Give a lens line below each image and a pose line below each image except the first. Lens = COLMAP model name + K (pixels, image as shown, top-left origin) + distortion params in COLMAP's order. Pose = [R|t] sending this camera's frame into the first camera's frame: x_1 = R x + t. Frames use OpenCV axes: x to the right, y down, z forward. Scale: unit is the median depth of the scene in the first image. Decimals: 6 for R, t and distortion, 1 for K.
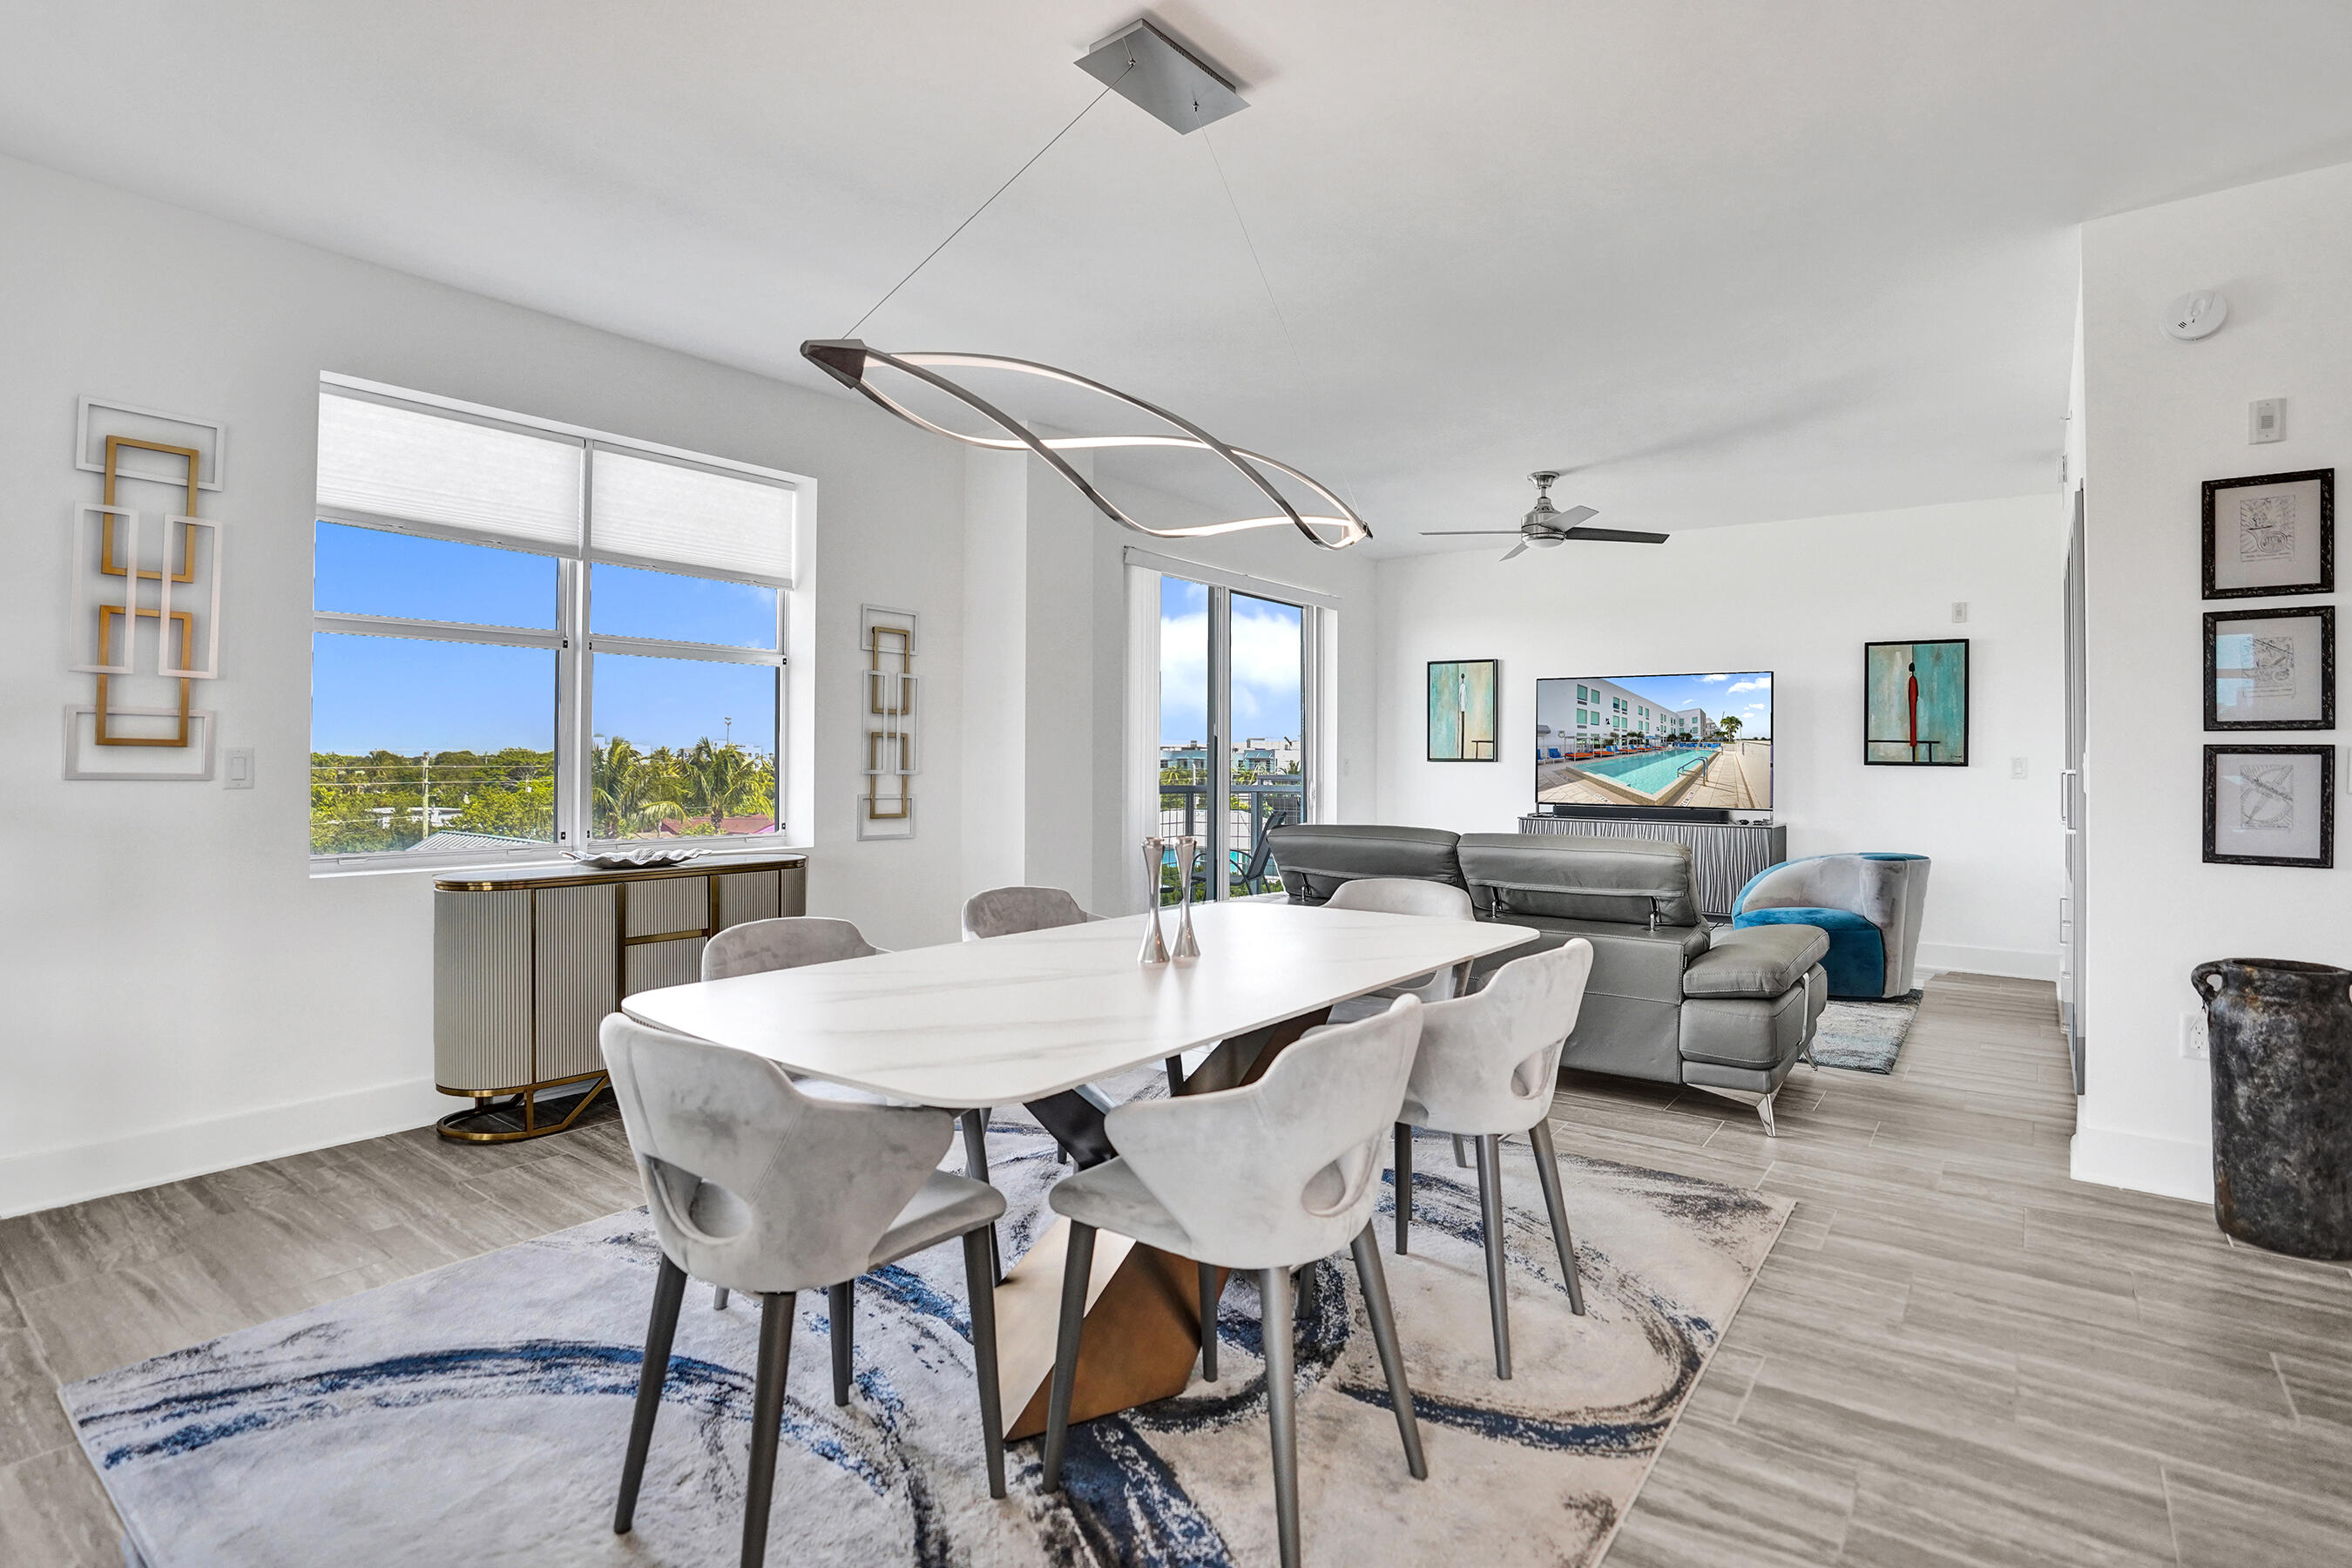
lens RADIAL K [[1180.2, 0, 1161.8], [0, 1180.2, 750.5], [0, 0, 1]] dist [-0.073121, 0.030365]
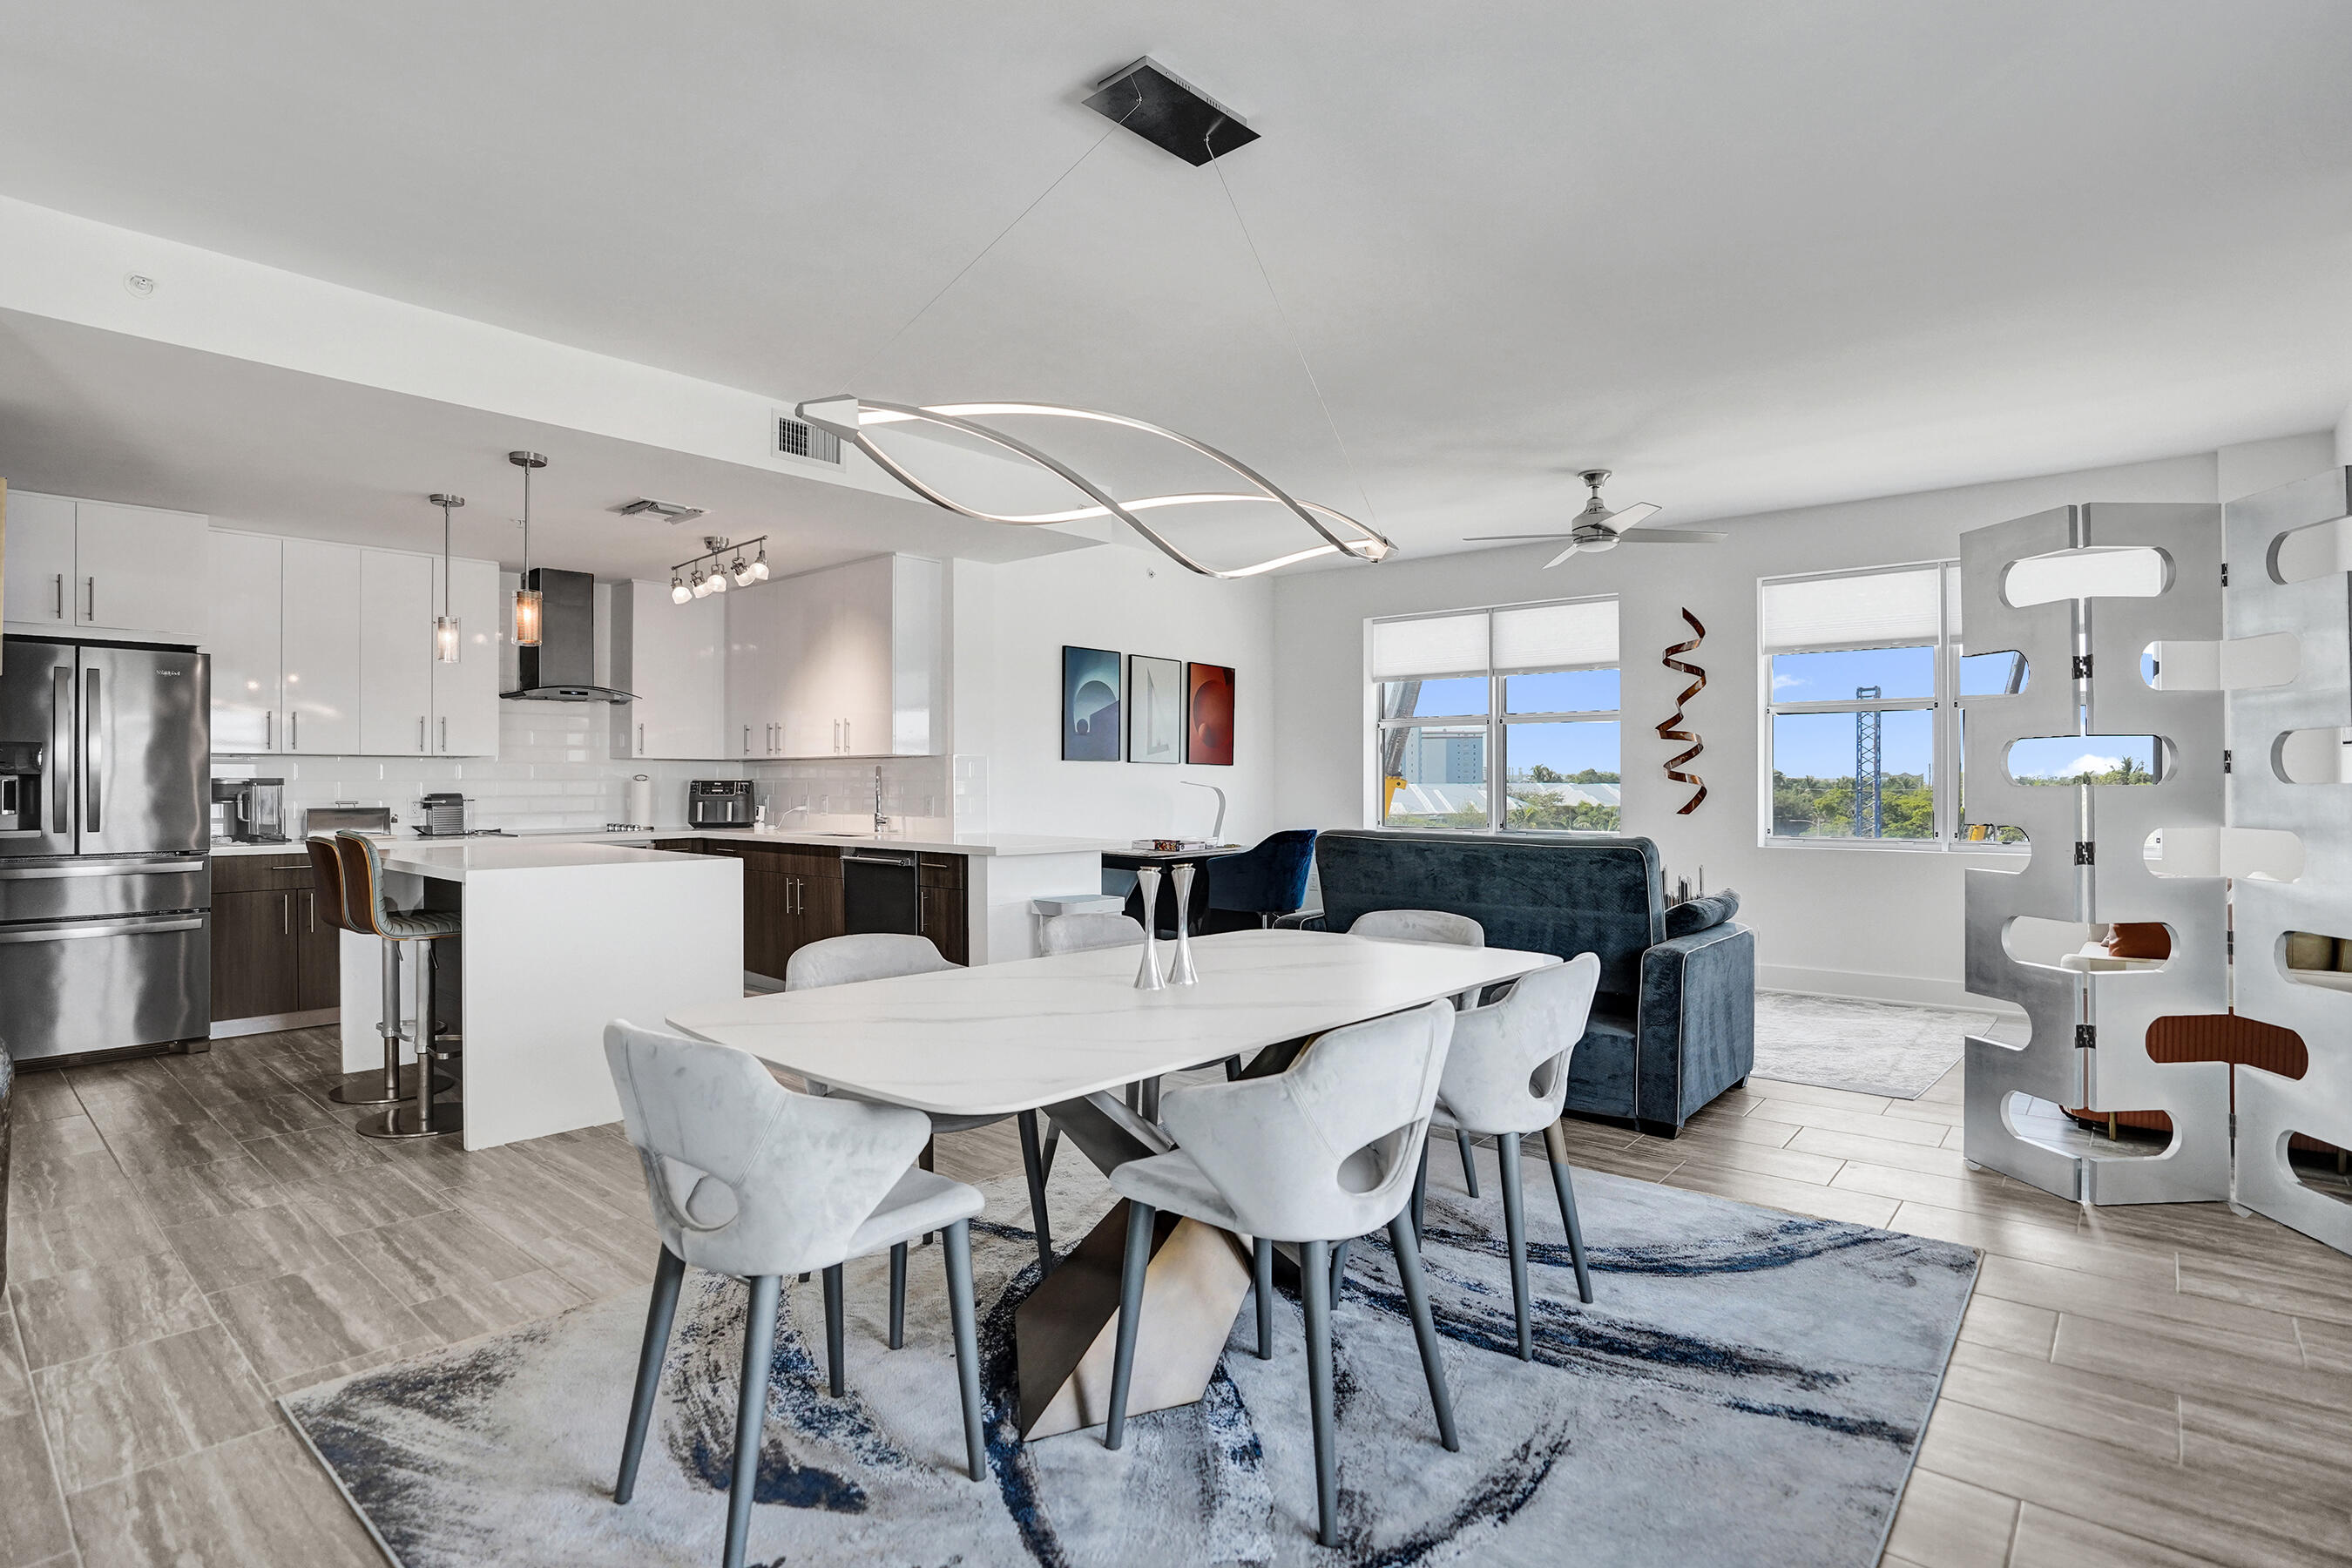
lens RADIAL K [[1171.5, 0, 1160.4], [0, 1171.5, 780.7], [0, 0, 1]] dist [-0.071791, 0.028855]
pose [[-0.998123, -0.003871, 0.061116, -0.039150], [-0.004719, 0.999894, -0.013747, 0.013071], [-0.061056, -0.014009, -0.998036, 1.646750]]
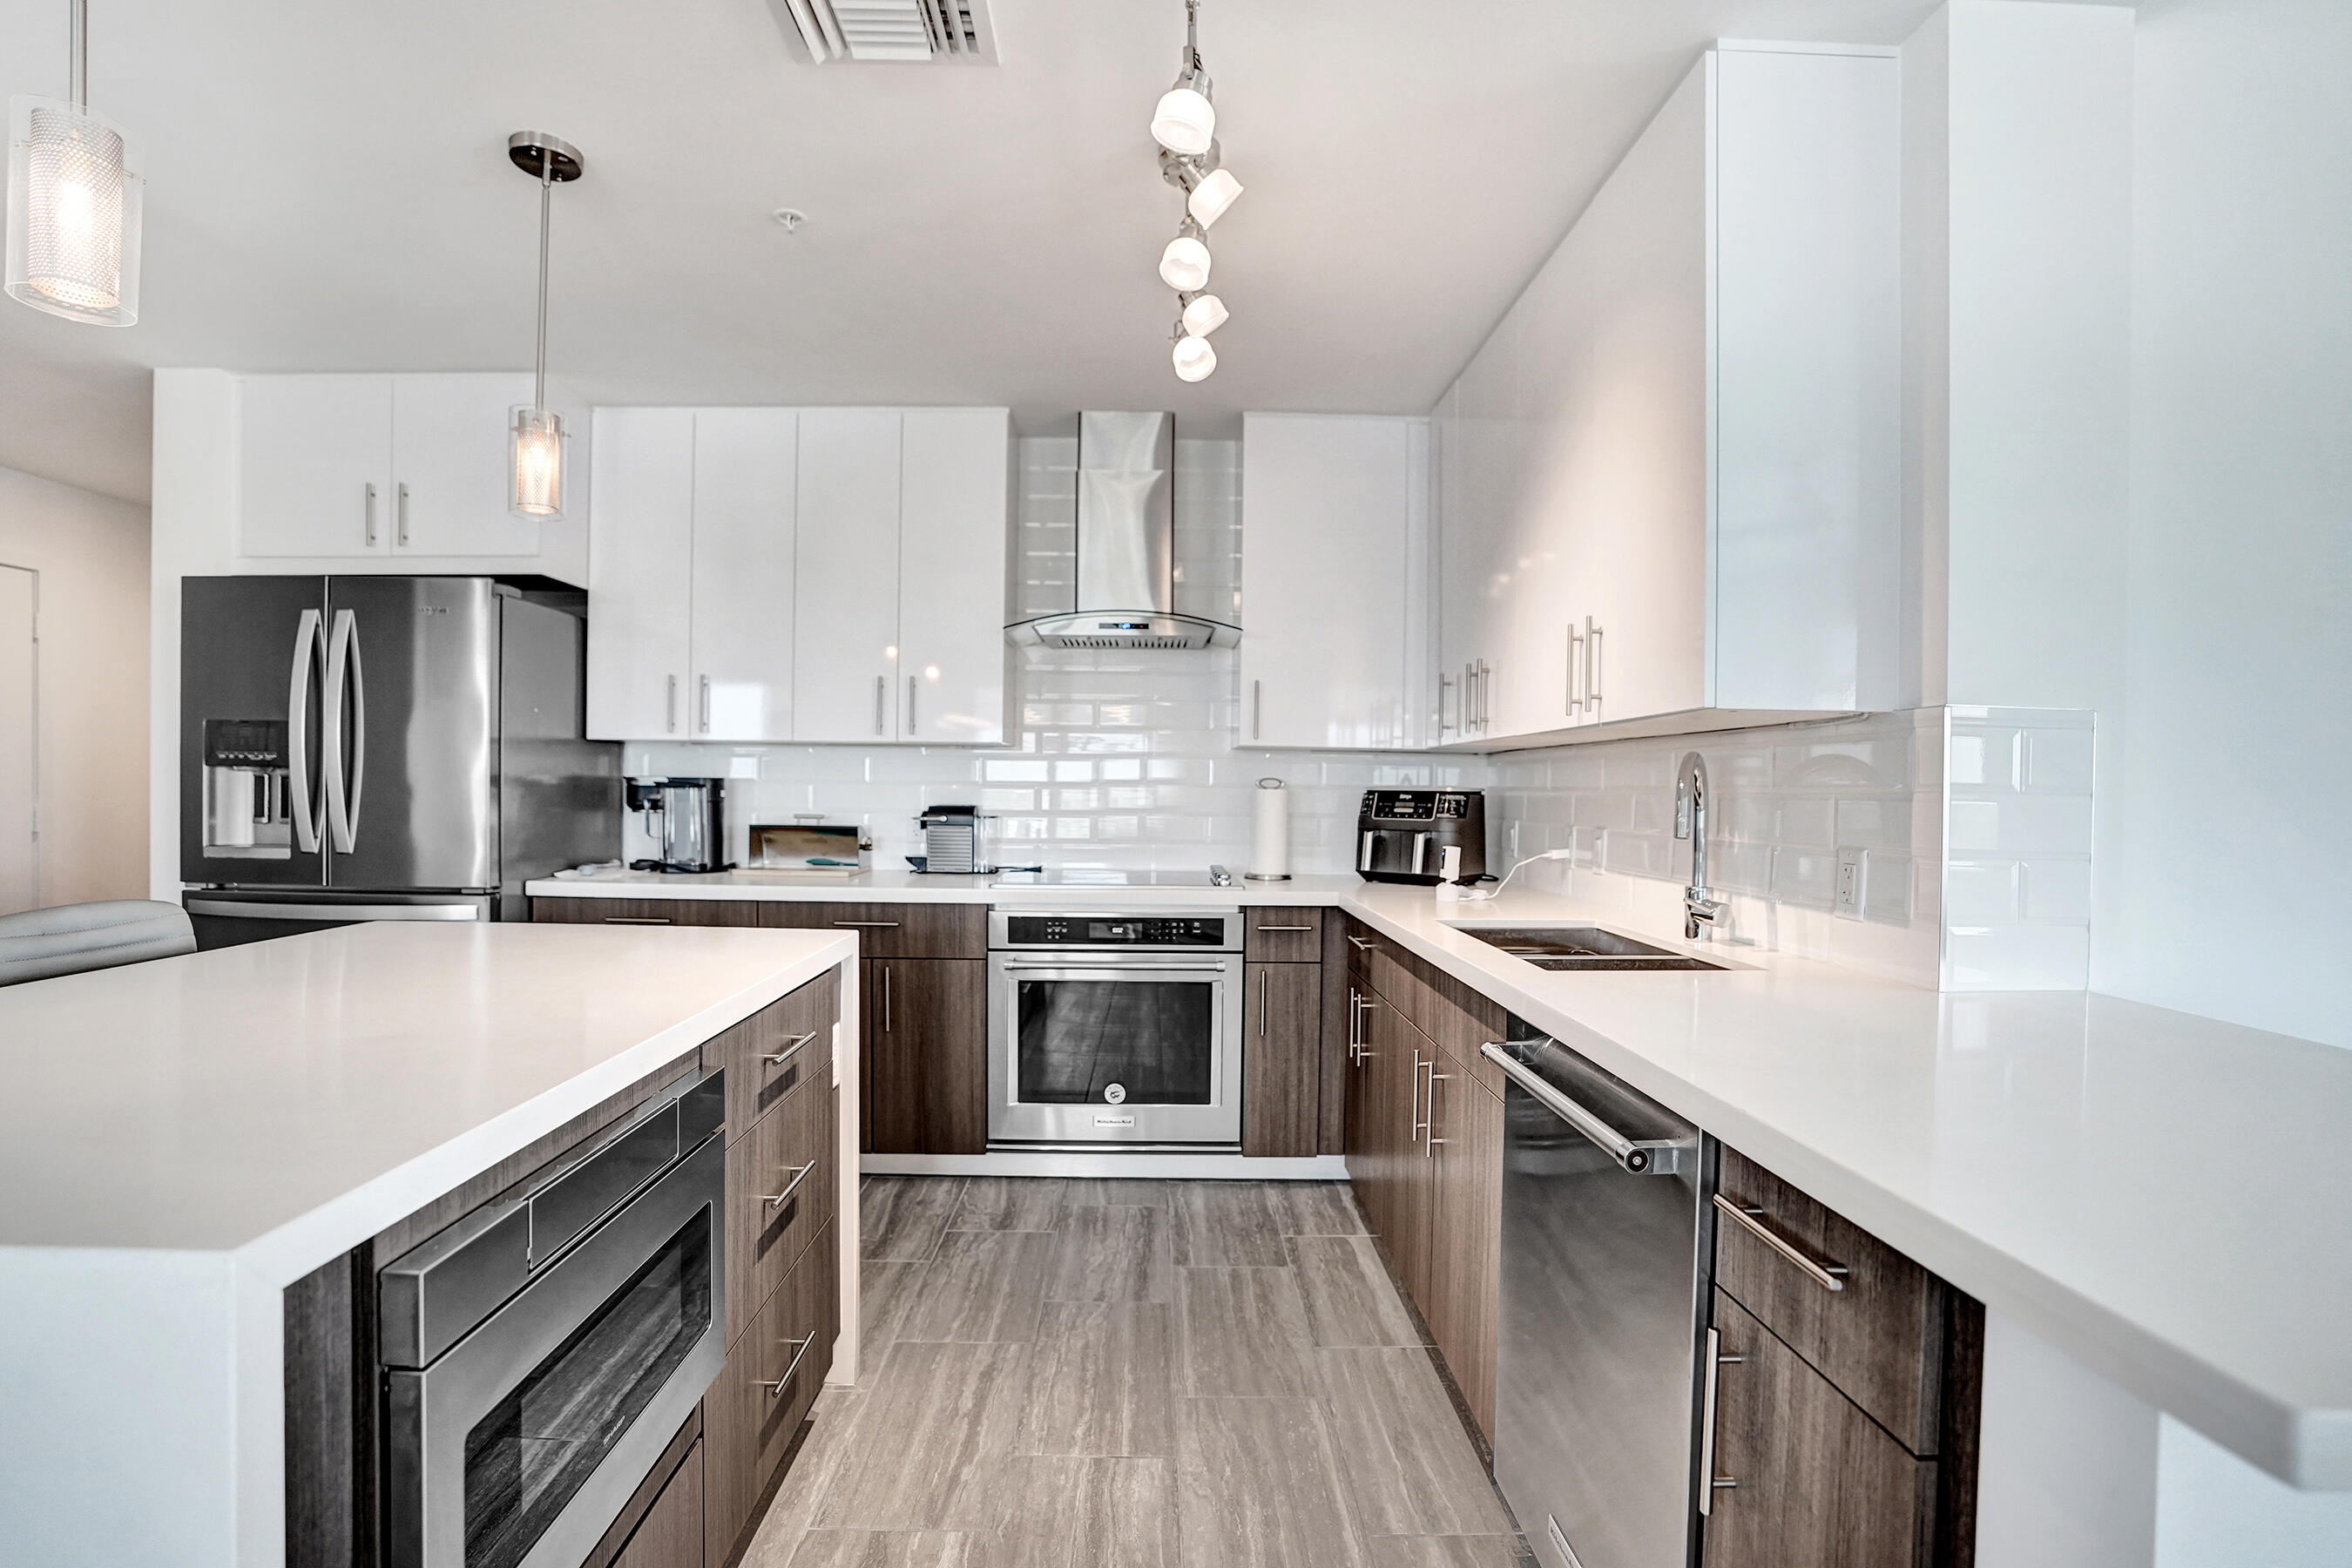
lens RADIAL K [[1087.7, 0, 1166.0], [0, 1087.7, 793.1], [0, 0, 1]] dist [-0.056716, 0.018990]
pose [[-0.624415, -0.016685, 0.780915, 0.284146], [-0.026801, 0.999641, -0.000072, -0.006150], [-0.780633, -0.020974, -0.624638, 0.228452]]
